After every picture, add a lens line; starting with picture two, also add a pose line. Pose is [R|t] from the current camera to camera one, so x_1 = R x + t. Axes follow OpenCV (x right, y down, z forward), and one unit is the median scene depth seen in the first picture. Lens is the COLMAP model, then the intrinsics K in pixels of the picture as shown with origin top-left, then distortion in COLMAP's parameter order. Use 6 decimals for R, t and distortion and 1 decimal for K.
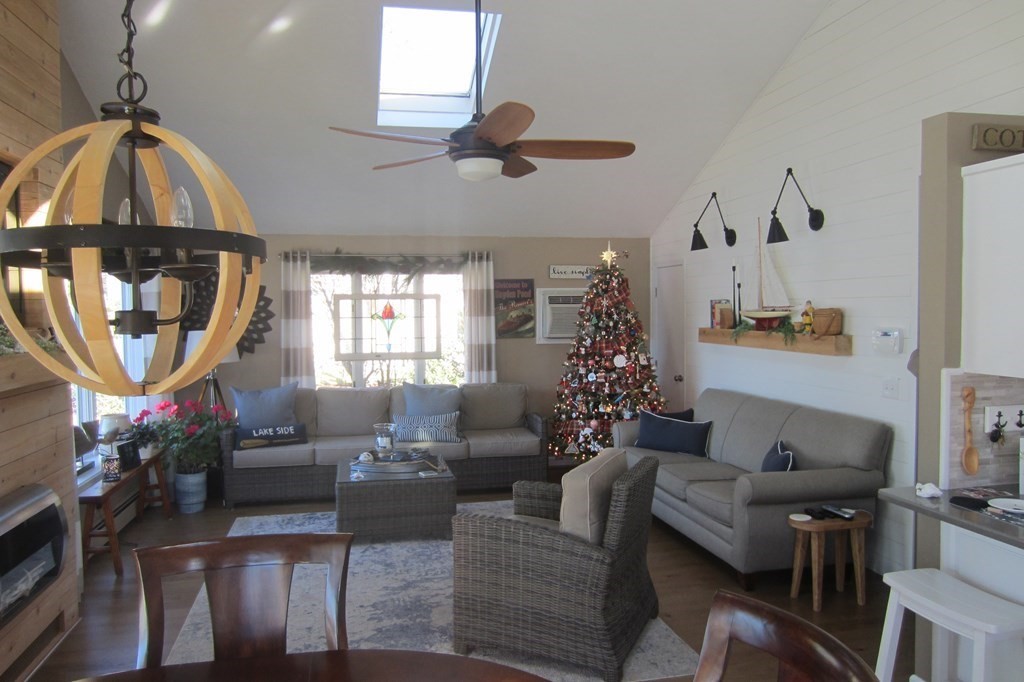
lens RADIAL K [[730.9, 0, 508.2], [0, 730.9, 340.4], [0, 0, 1]] dist [-0.024535, 0.005450]
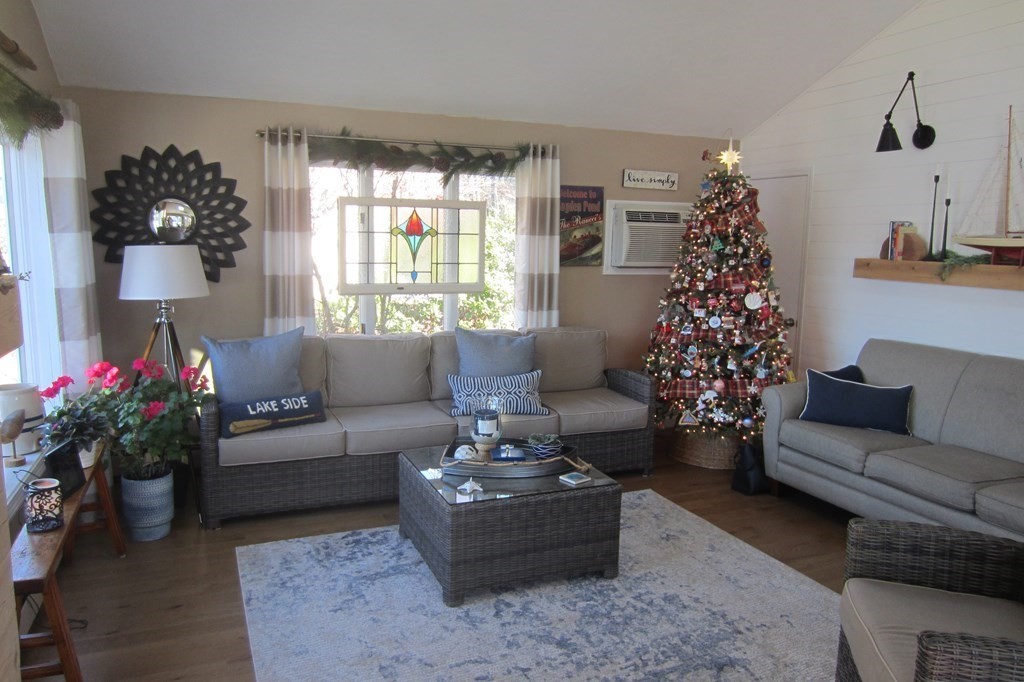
lens RADIAL K [[730.9, 0, 508.2], [0, 730.9, 340.4], [0, 0, 1]] dist [-0.024535, 0.005450]
pose [[0.981826, 0.000328, 0.189783, -0.229579], [-0.019162, 0.995060, 0.097413, 0.000736], [-0.188813, -0.099279, 0.976982, 0.317204]]
